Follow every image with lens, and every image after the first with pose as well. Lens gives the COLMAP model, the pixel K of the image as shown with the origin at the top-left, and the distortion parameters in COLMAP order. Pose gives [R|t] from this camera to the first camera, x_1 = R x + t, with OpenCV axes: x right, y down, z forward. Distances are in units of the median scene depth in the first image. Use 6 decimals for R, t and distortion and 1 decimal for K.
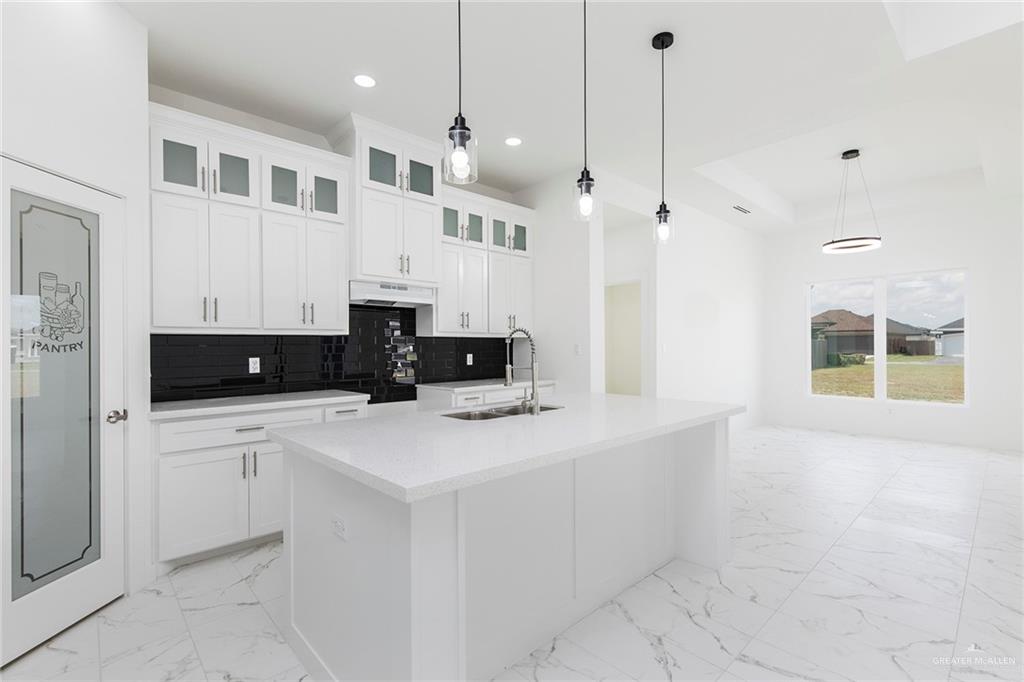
lens RADIAL K [[459.1, 0, 502.5], [0, 459.1, 346.2], [0, 0, 1]] dist [0.007369, 0.001449]
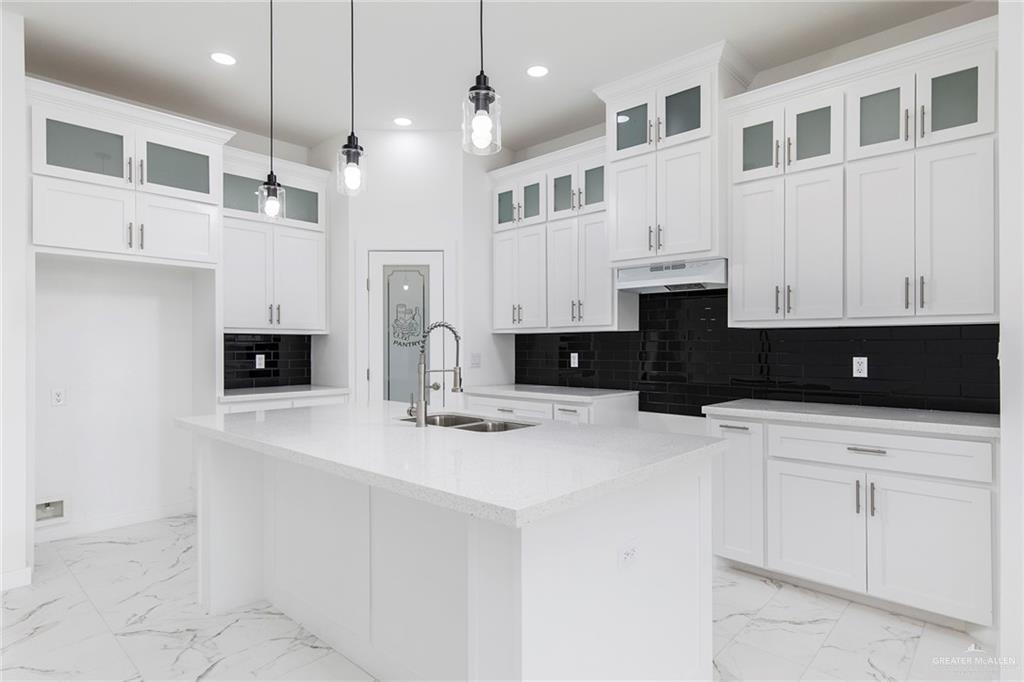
lens RADIAL K [[558.5, 0, 474.7], [0, 558.5, 344.5], [0, 0, 1]] dist [0.004102, 0.001948]
pose [[0.061978, 0.005139, -0.998064, 0.764256], [0.002644, 0.999982, 0.005313, -0.003560], [0.998074, -0.002968, 0.061963, 0.678011]]
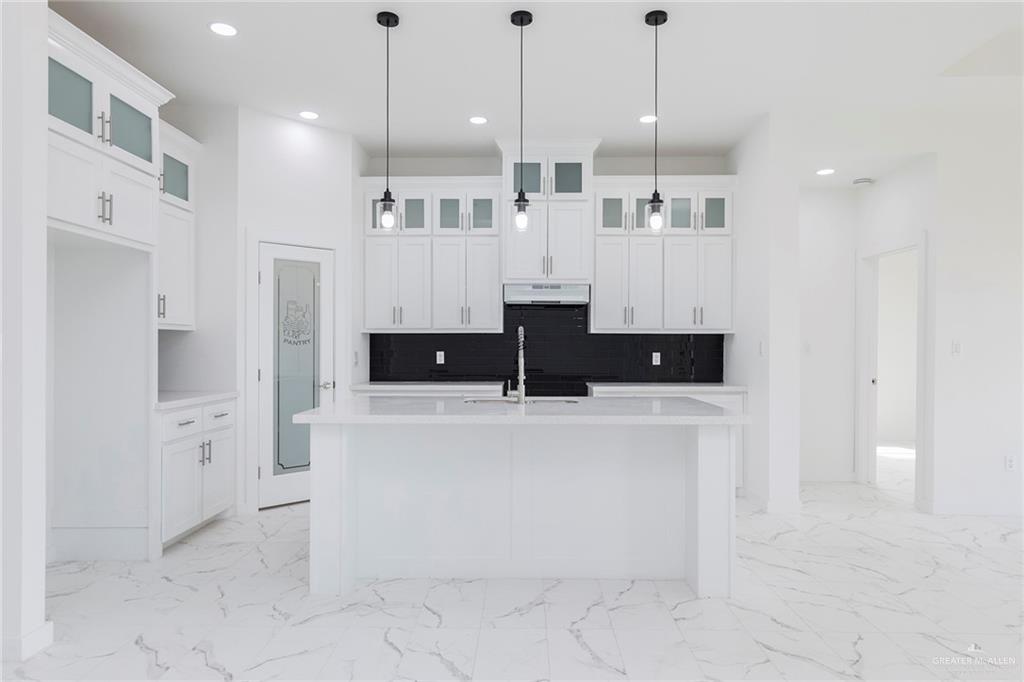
lens RADIAL K [[643.8, 0, 517.7], [0, 643.8, 340.7], [0, 0, 1]] dist [0.011567, -0.003783]
pose [[0.715559, 0.004351, -0.698539, 0.819984], [-0.006534, 0.999979, -0.000464, -0.004935], [0.698522, 0.004896, 0.715572, -0.105186]]
